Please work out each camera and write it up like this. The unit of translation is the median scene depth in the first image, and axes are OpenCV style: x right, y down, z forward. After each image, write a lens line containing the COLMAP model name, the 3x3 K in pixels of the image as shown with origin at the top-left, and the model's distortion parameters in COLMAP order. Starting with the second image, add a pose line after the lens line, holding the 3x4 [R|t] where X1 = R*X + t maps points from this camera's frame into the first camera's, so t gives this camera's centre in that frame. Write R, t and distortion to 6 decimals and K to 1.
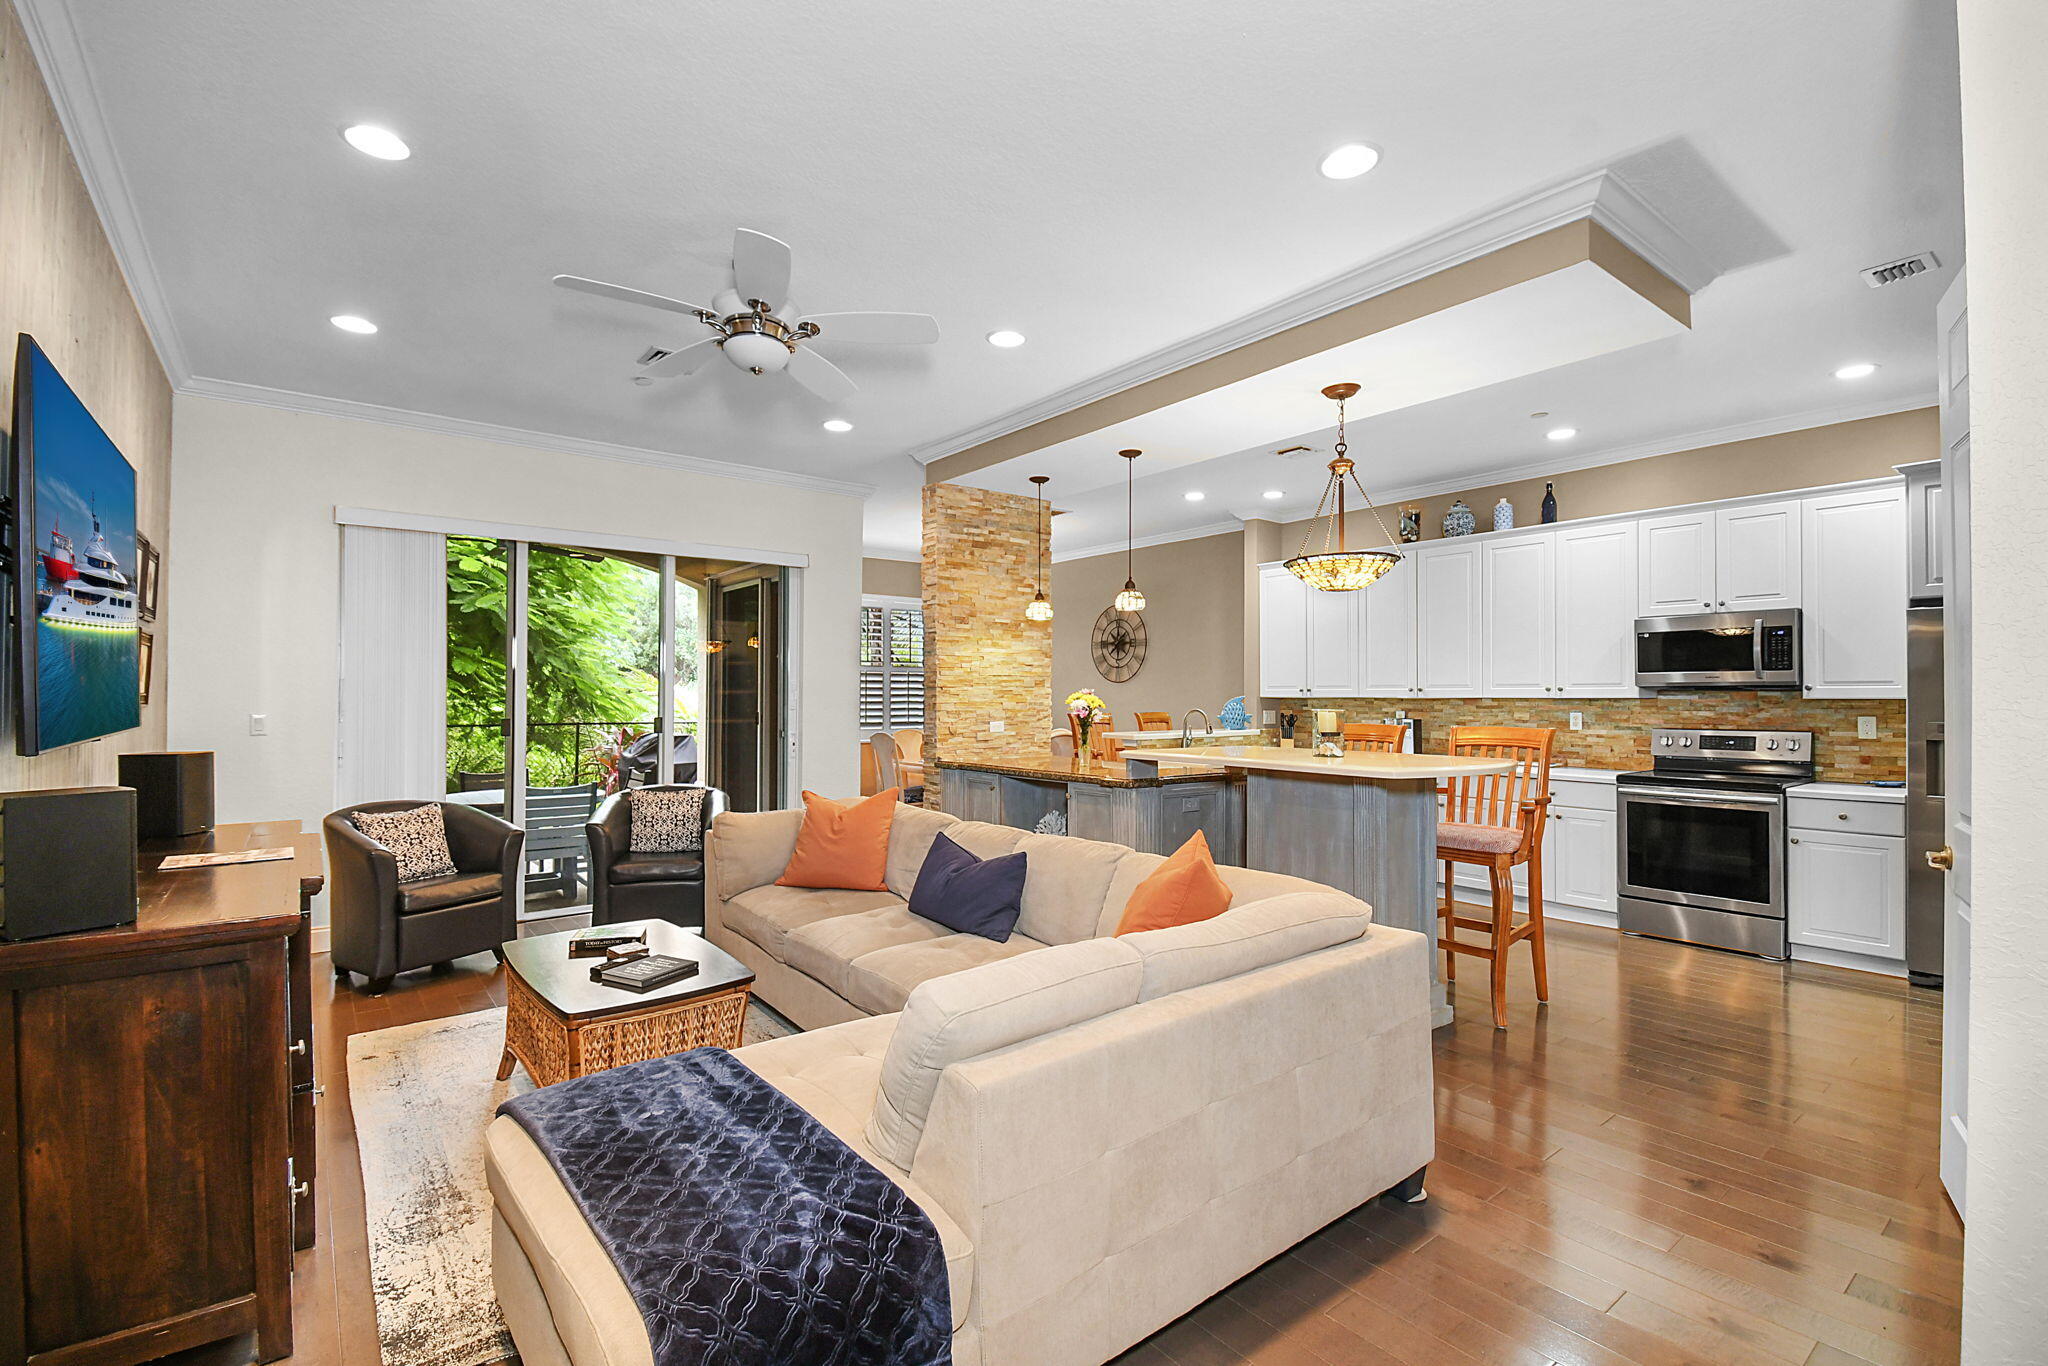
lens RADIAL K [[909.4, 0, 1008.2], [0, 909.4, 684.4], [0, 0, 1]] dist [0.035366, -0.027981]
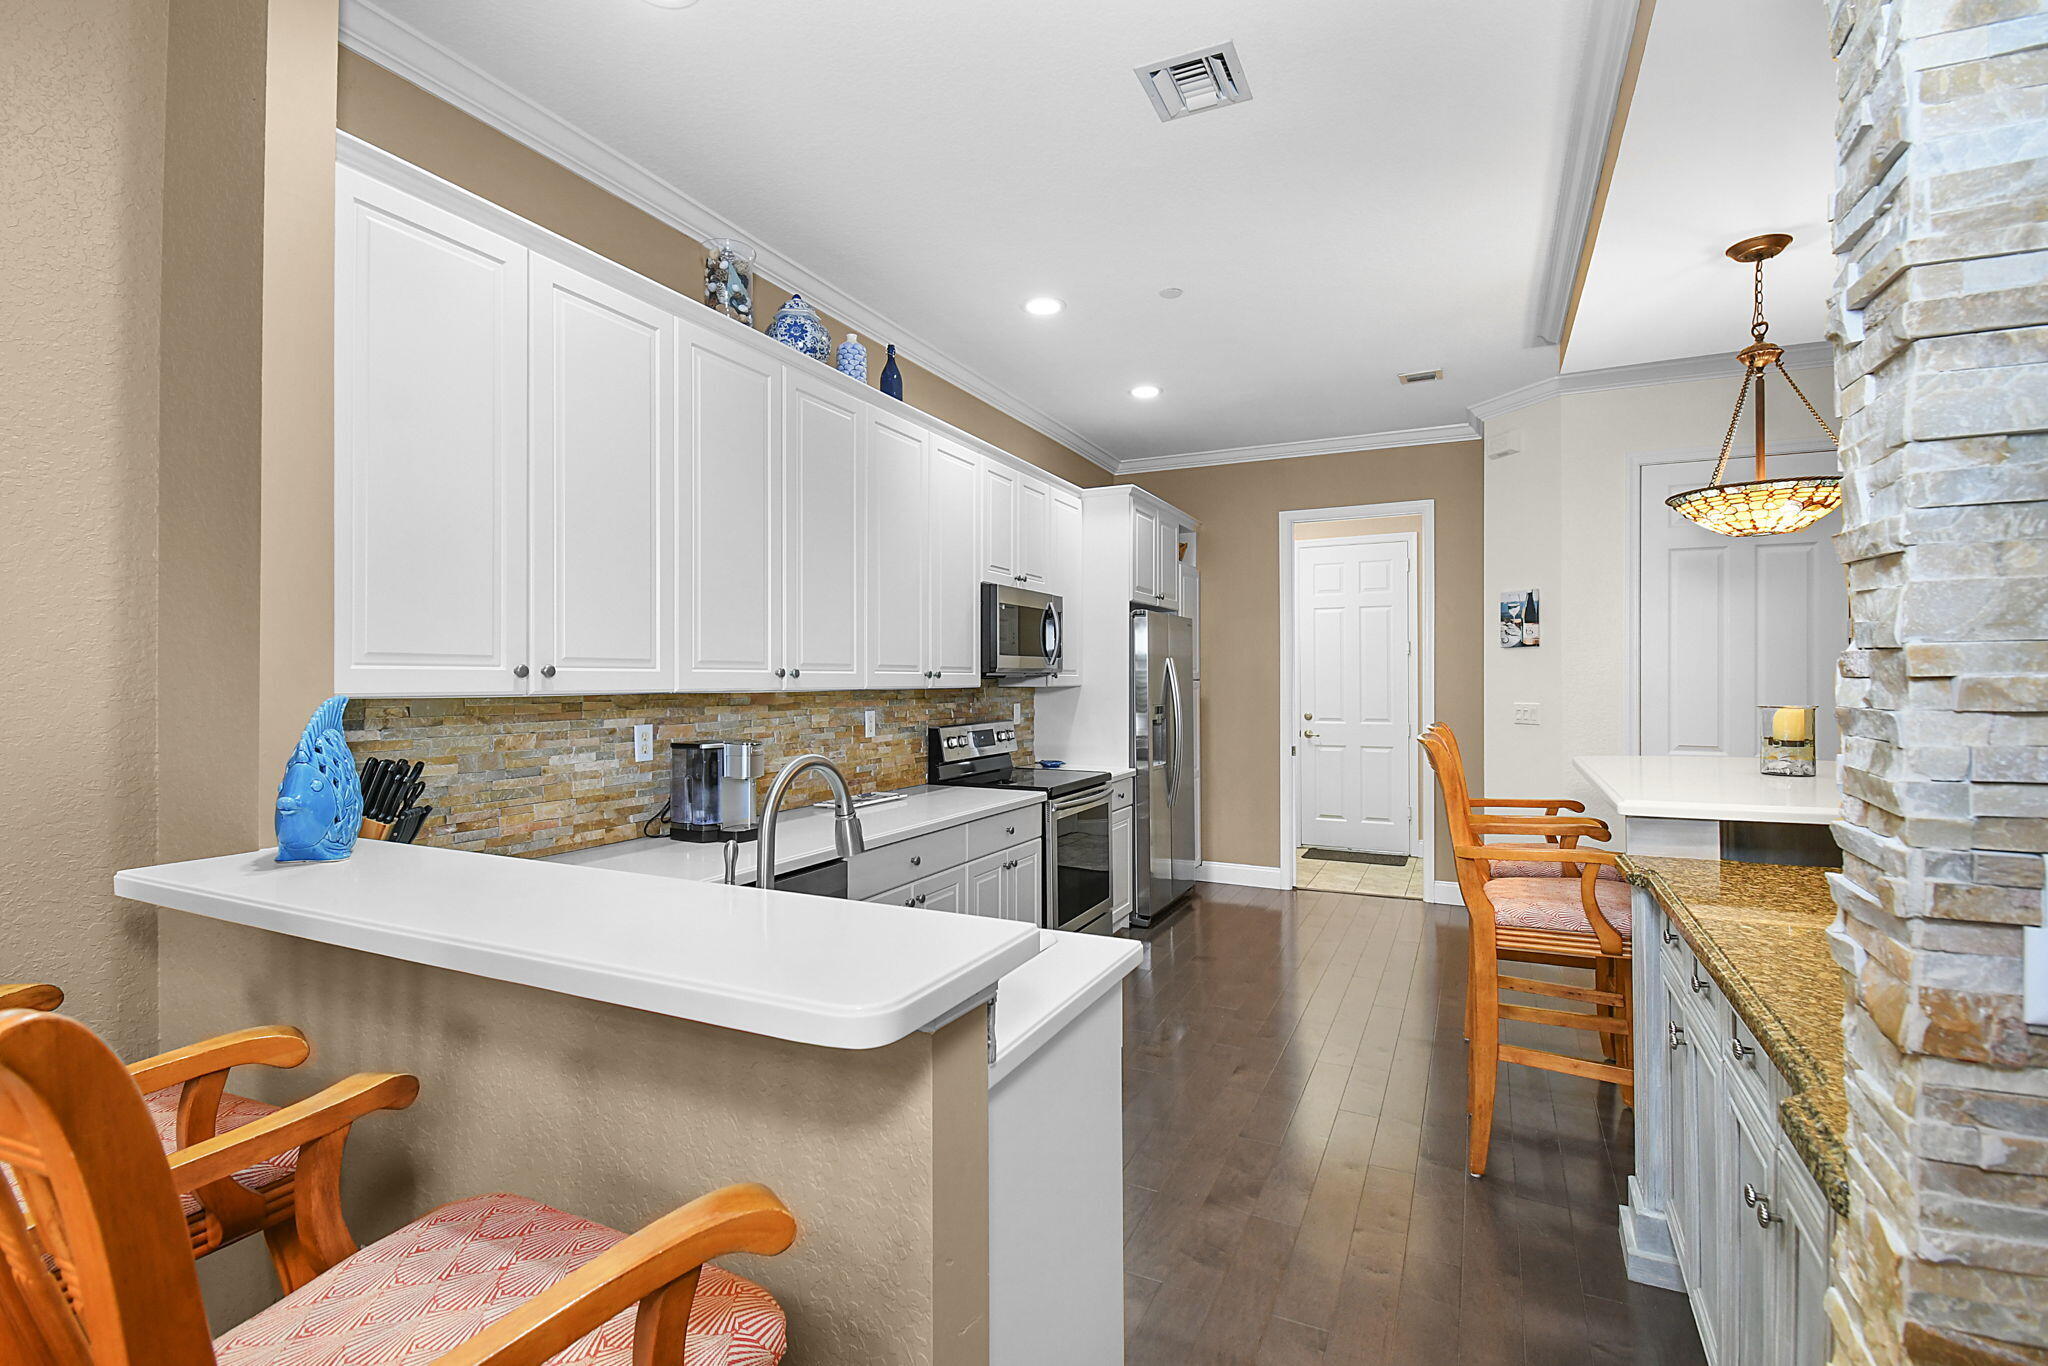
lens RADIAL K [[942.1, 0, 1024.0], [0, 942.1, 683.0], [0, 0, 1]] dist [0.048754, -0.032790]
pose [[-0.444050, -0.003299, 0.895996, -0.030747], [-0.009603, 0.999953, -0.001077, 0.011767], [-0.895950, -0.009082, -0.444061, 1.316707]]
